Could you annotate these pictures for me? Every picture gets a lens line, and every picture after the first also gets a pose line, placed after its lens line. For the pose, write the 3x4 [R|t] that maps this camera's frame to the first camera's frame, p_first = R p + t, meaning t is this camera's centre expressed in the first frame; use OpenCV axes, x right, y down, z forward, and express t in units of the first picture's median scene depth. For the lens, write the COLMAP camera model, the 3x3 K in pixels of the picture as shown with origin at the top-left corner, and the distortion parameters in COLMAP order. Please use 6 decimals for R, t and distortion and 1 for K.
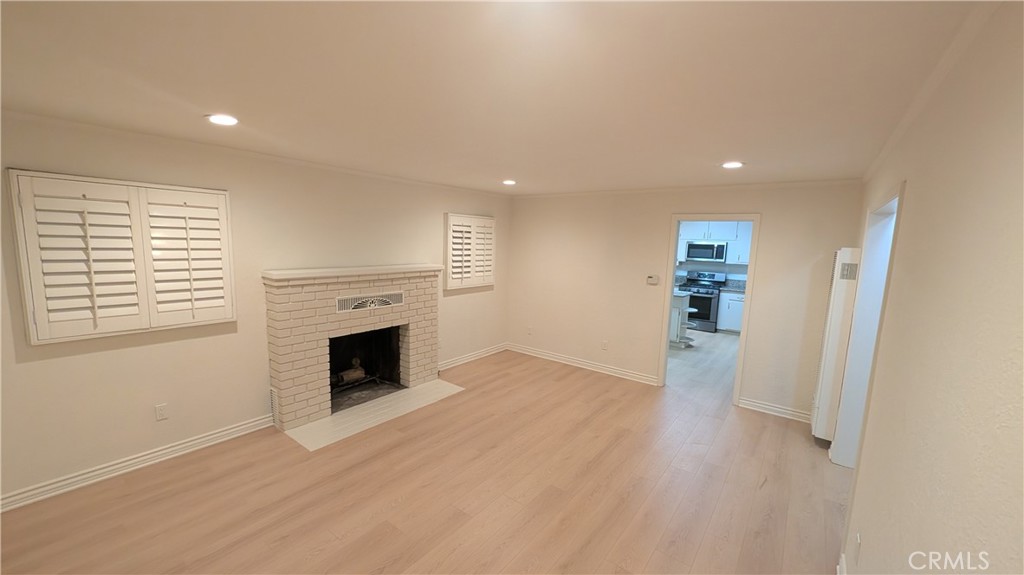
lens RADIAL K [[392.2, 0, 510.0], [0, 392.2, 289.9], [0, 0, 1]] dist [-0.009125, 0.000103]
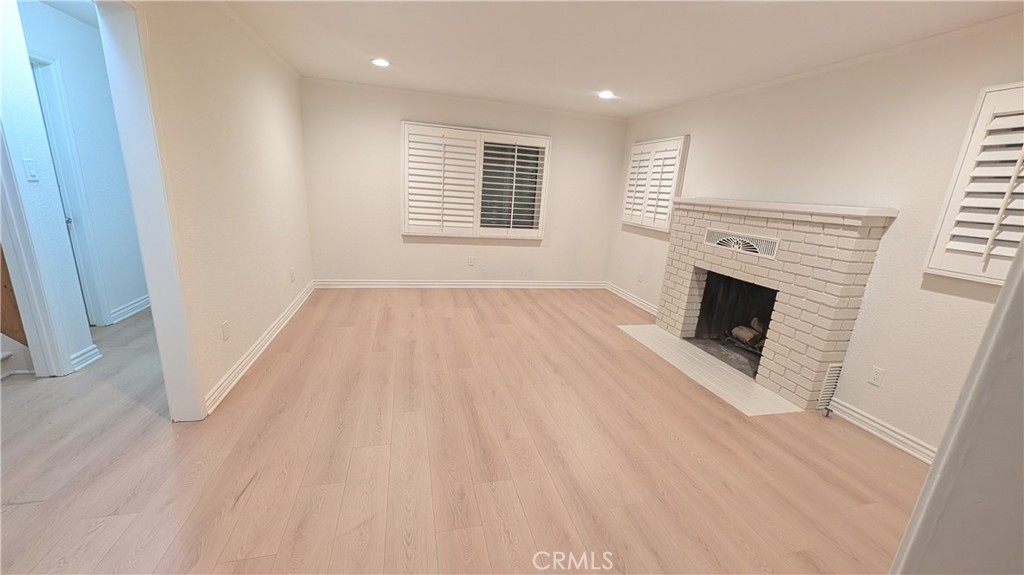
lens RADIAL K [[392.2, 0, 511.2], [0, 392.2, 290.4], [0, 0, 1]] dist [-0.009125, 0.000103]
pose [[-0.610698, 0.127824, -0.781479, 0.606790], [-0.186192, 0.936038, 0.298607, -0.032569], [0.769663, 0.327864, -0.547837, 1.131882]]
